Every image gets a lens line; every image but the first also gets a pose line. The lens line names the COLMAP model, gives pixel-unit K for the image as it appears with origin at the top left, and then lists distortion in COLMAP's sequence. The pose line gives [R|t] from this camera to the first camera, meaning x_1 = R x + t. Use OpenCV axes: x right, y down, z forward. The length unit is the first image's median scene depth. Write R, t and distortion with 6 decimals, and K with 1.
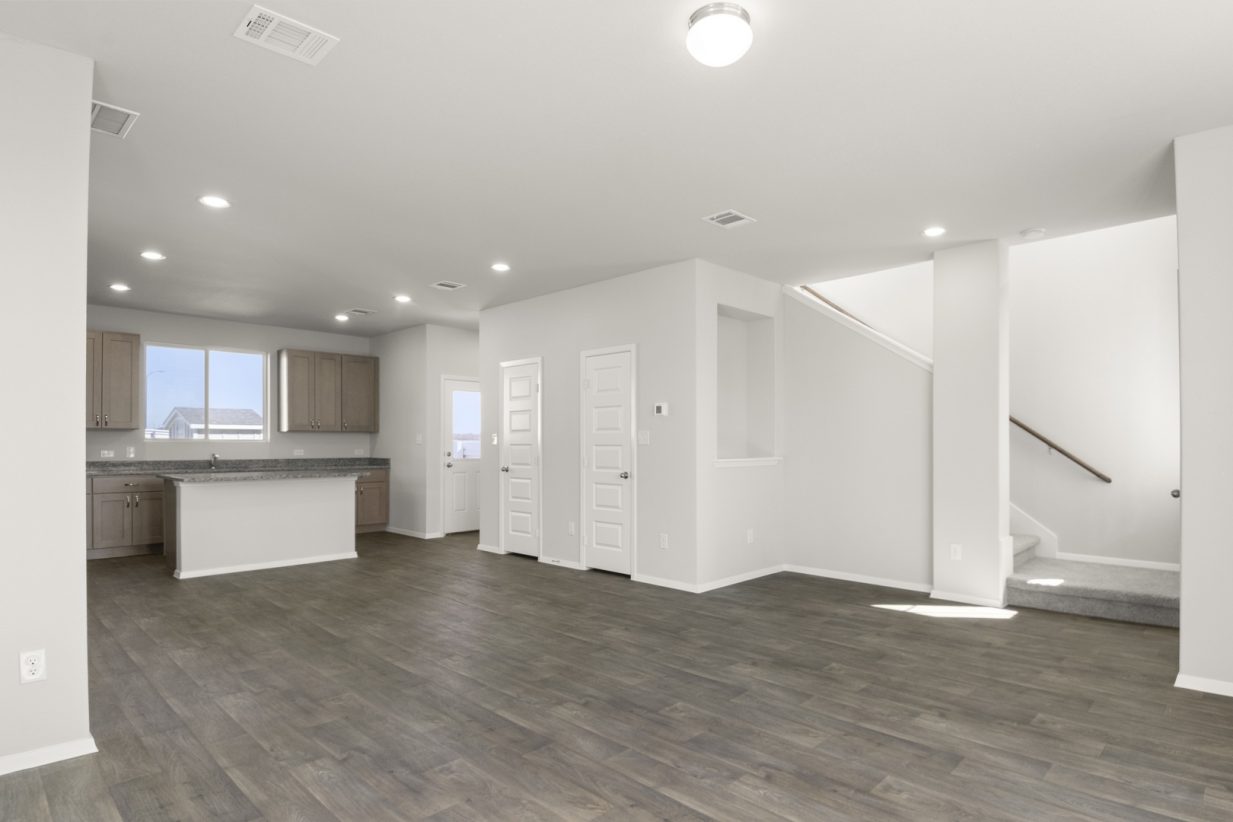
lens RADIAL K [[674.1, 0, 654.9], [0, 674.1, 442.2], [0, 0, 1]] dist [0.046324, -0.000071]
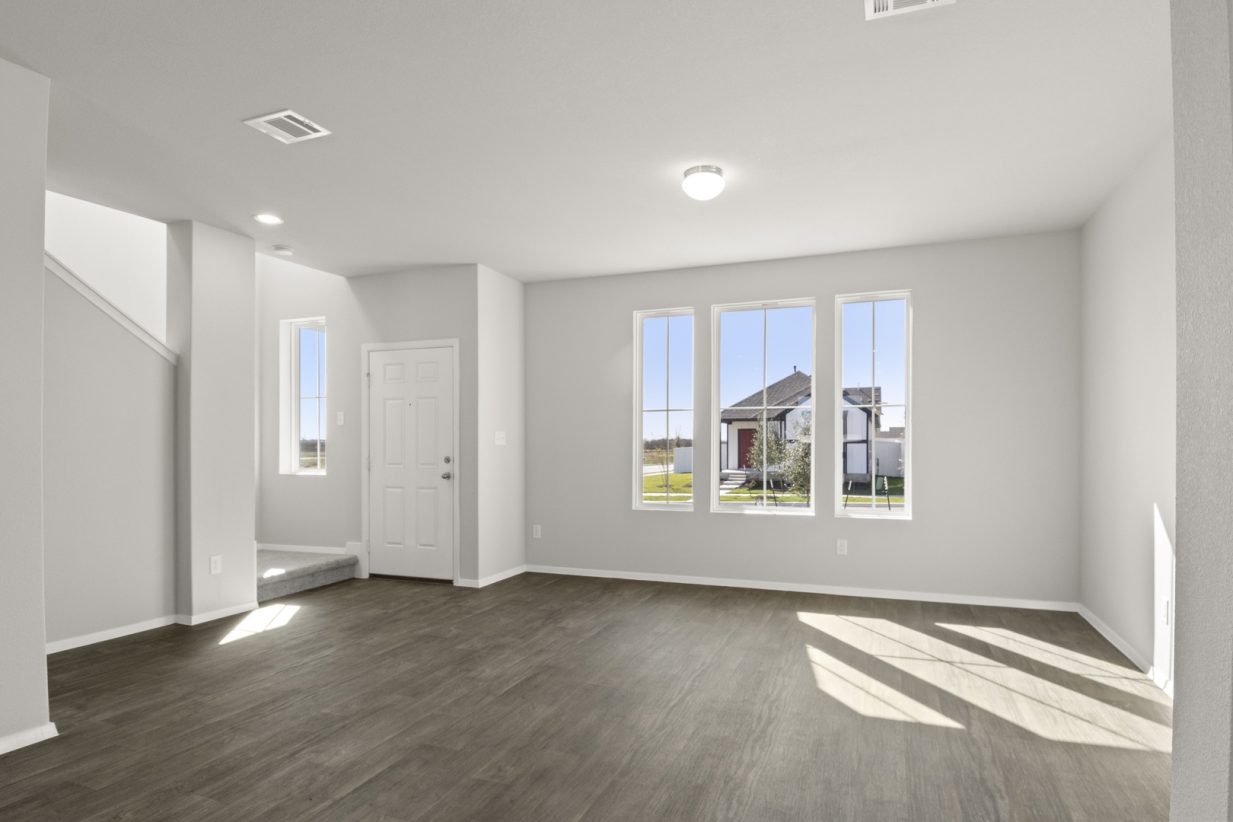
lens RADIAL K [[670.3, 0, 618.6], [0, 670.3, 453.6], [0, 0, 1]] dist [-0.001960, -0.000699]
pose [[-0.399216, 0.001783, 0.916855, -0.750028], [-0.004027, 0.999985, -0.003698, 0.014587], [-0.916848, -0.005168, -0.399203, 1.074992]]
